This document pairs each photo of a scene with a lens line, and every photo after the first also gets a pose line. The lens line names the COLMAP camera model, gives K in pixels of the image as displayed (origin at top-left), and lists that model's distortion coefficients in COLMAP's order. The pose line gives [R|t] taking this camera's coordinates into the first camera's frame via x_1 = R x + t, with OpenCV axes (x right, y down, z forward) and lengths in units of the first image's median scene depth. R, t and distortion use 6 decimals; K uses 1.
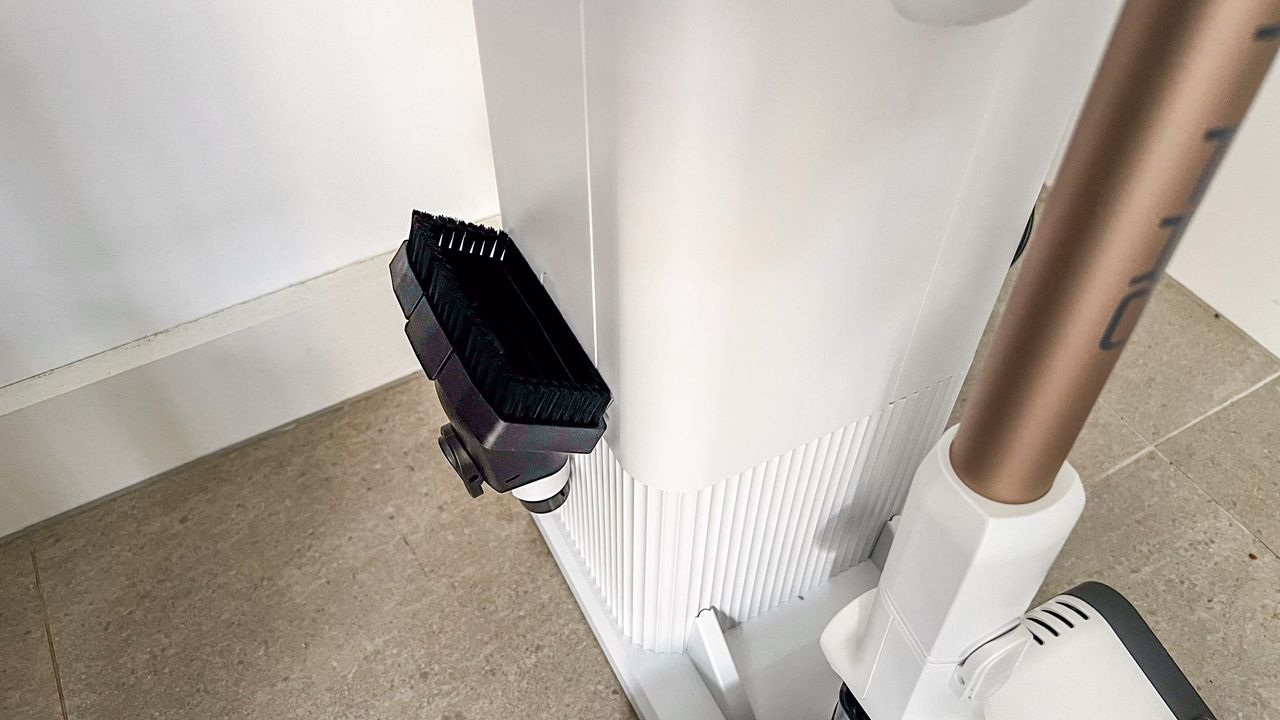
lens RADIAL K [[1012.2, 0, 640.6], [0, 1012.2, 353.4], [0, 0, 1]] dist [-0.001558, -0.020244]
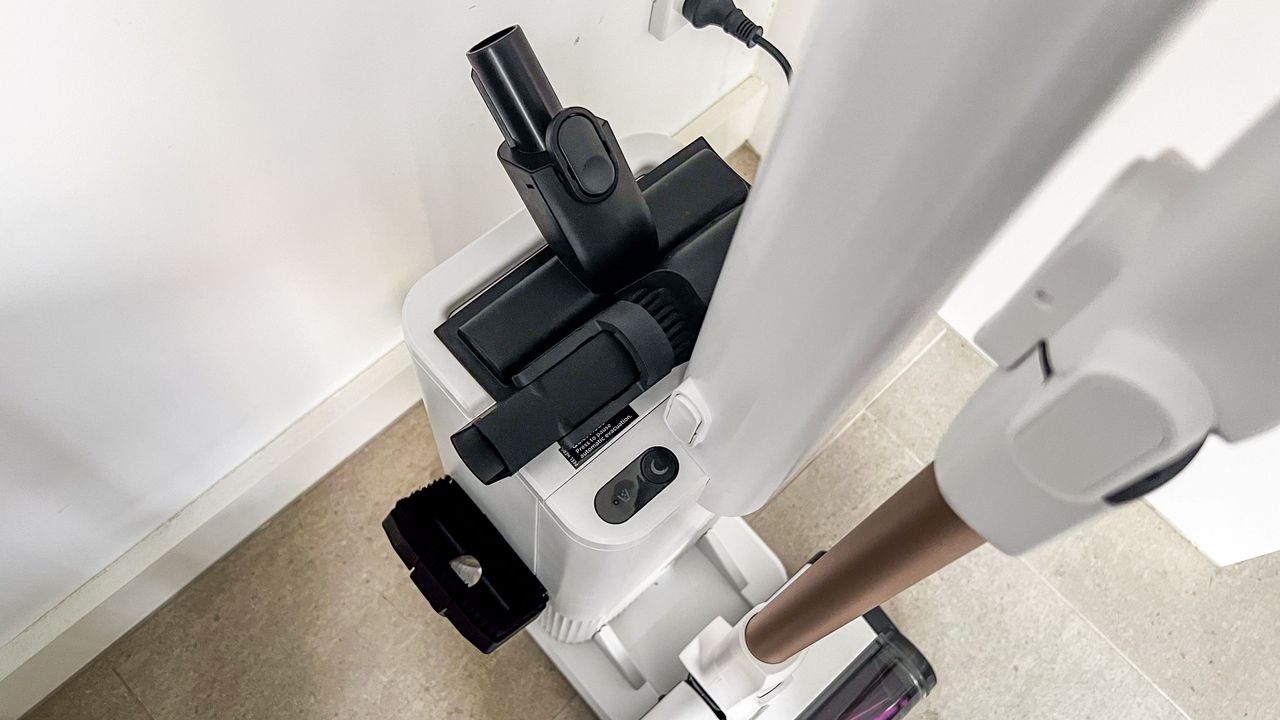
lens RADIAL K [[1012.2, 0, 644.3], [0, 1012.2, 354.4], [0, 0, 1]] dist [-0.001558, -0.020244]
pose [[0.964883, -0.191829, 0.179451, -0.065210], [0.120399, 0.930135, 0.346920, -0.579767], [-0.233463, -0.313132, 0.920567, -0.298525]]
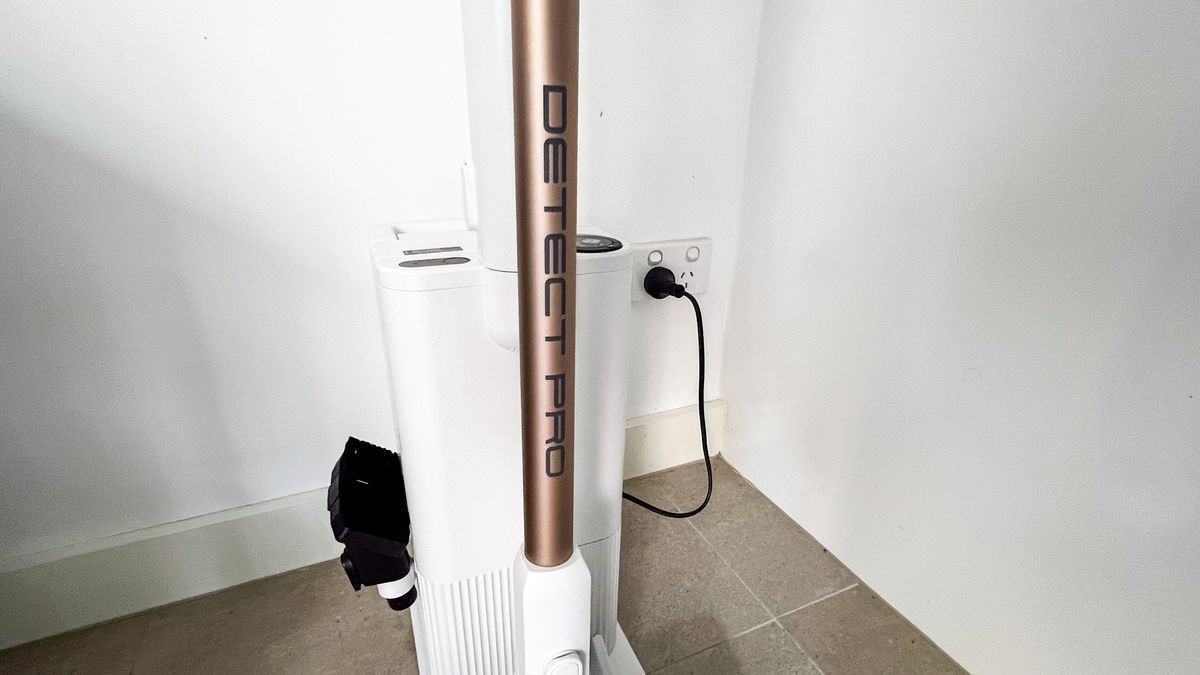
lens RADIAL K [[574.6, 0, 595.6], [0, 574.6, 337.9], [0, 0, 1]] dist [-0.016564, -0.000105]
pose [[0.995687, 0.044422, -0.081455, 0.275568], [-0.075661, 0.896892, -0.435729, 0.116308], [0.053700, 0.440013, 0.896385, -0.118929]]
